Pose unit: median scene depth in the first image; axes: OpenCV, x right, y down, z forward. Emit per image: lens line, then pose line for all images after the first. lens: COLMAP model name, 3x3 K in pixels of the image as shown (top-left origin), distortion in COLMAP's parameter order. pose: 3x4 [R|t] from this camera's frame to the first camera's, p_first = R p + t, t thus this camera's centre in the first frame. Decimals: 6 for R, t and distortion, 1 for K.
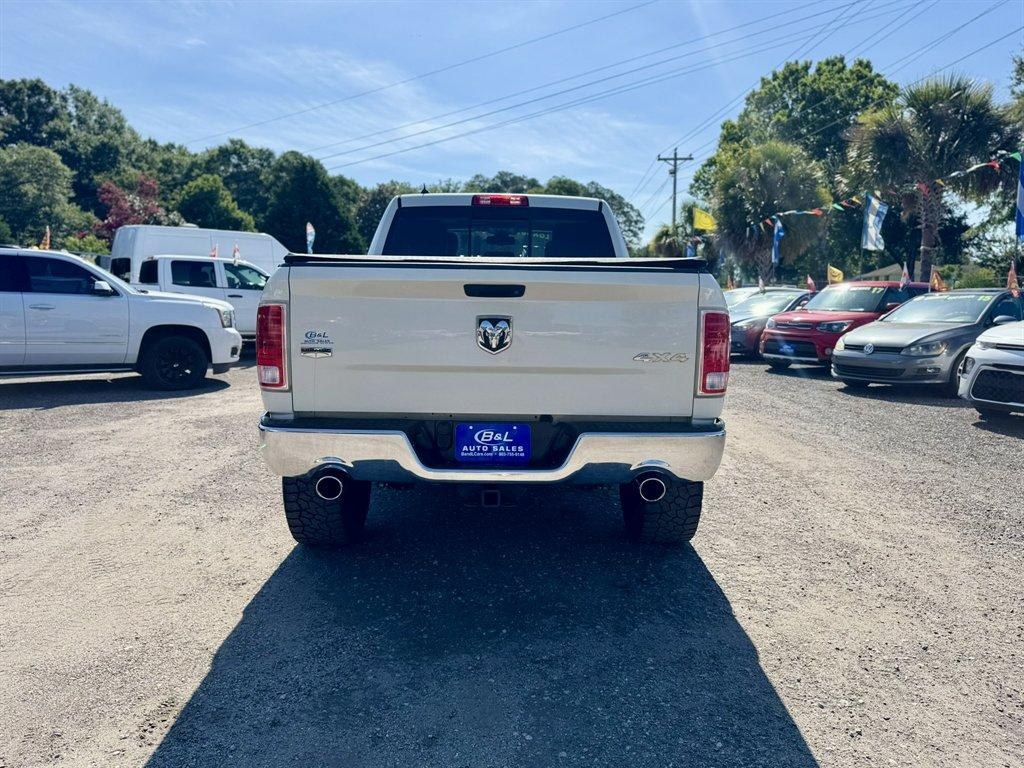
lens RADIAL K [[725.7, 0, 515.6], [0, 725.7, 317.6], [0, 0, 1]] dist [0.056257, -0.064948]
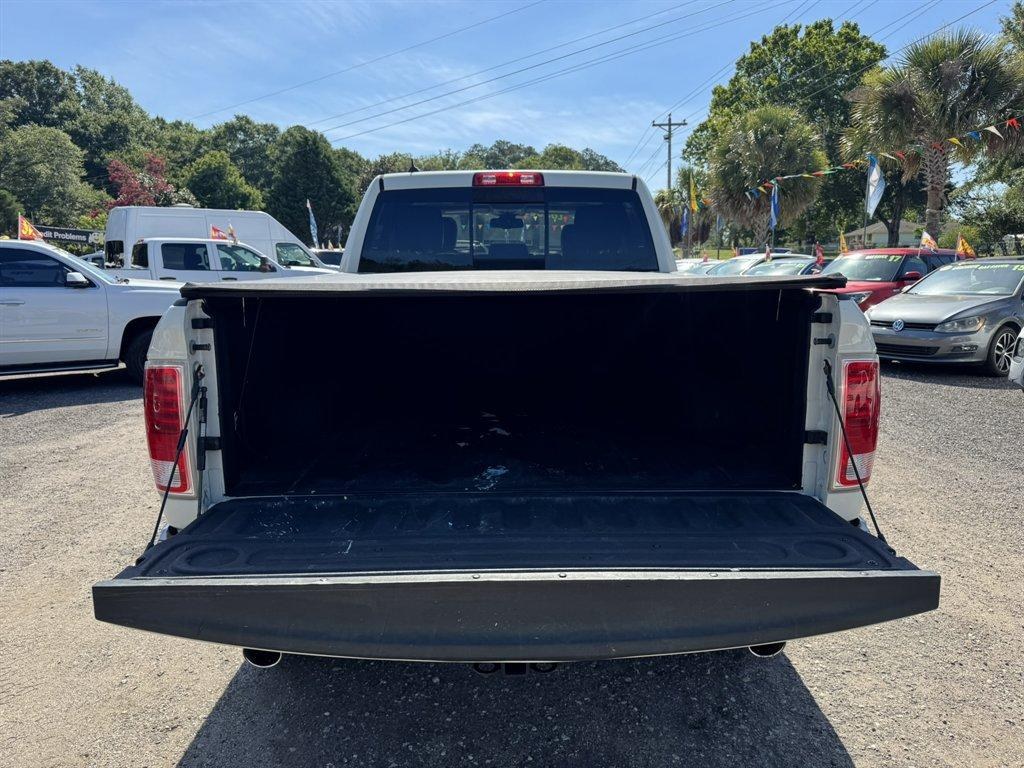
lens RADIAL K [[704.2, 0, 514.8], [0, 704.2, 333.5], [0, 0, 1]] dist [0.006436, -0.000944]
pose [[0.999768, -0.021118, -0.004269, -0.006279], [0.021363, 0.997361, 0.069390, -0.020489], [0.002792, -0.069465, 0.997580, 0.097869]]
